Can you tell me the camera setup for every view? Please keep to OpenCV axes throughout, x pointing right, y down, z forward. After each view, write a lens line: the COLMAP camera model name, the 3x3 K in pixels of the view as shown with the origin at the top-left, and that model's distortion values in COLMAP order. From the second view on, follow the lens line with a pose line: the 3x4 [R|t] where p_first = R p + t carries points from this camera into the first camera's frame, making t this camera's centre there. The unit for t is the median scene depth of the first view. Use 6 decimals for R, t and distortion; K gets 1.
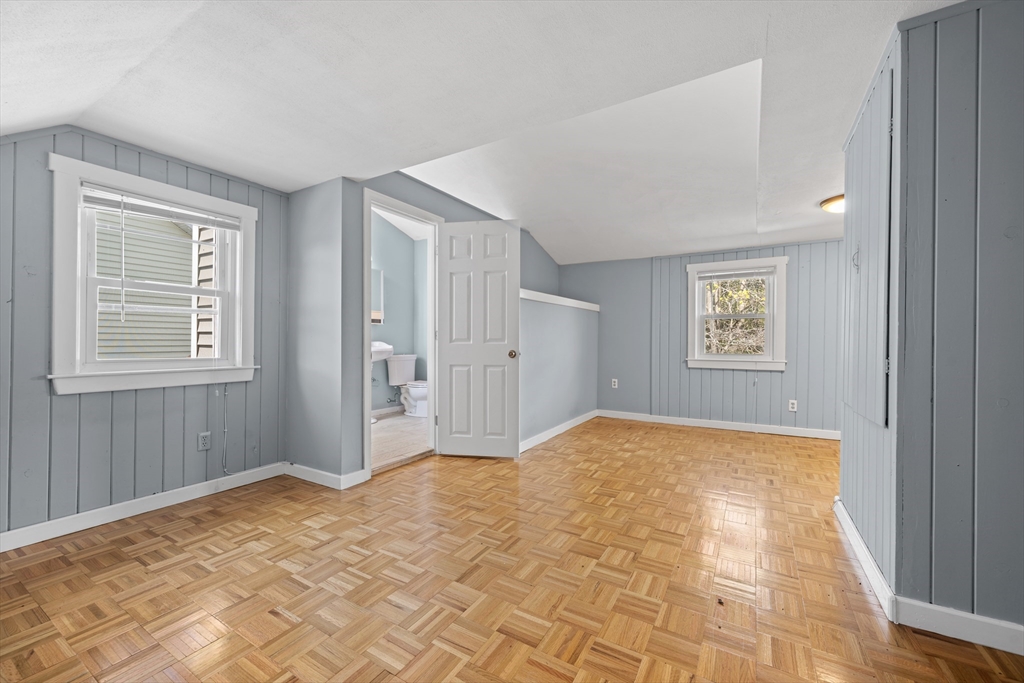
lens RADIAL K [[410.4, 0, 512.0], [0, 410.4, 341.5], [0, 0, 1]] dist [-0.000435, 0.000005]
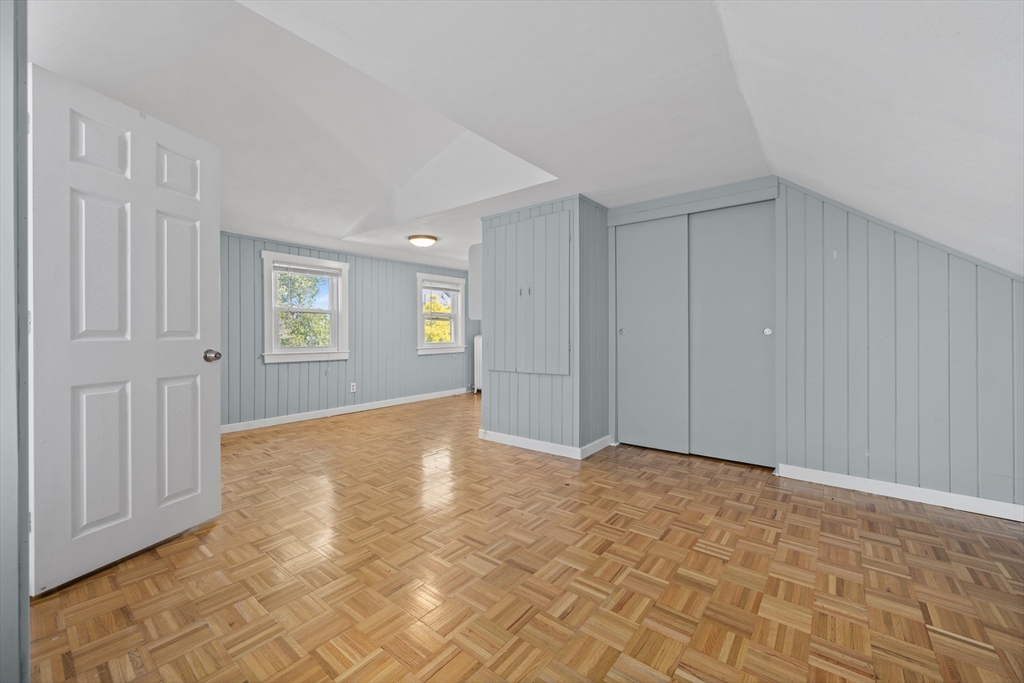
lens RADIAL K [[408.8, 0, 518.6], [0, 408.8, 337.3], [0, 0, 1]] dist [-0.001064, -0.000068]
pose [[0.118221, -0.008463, 0.992951, -0.552207], [0.000609, 0.999964, 0.008451, -0.002668], [-0.992987, -0.000394, 0.118222, 0.446404]]
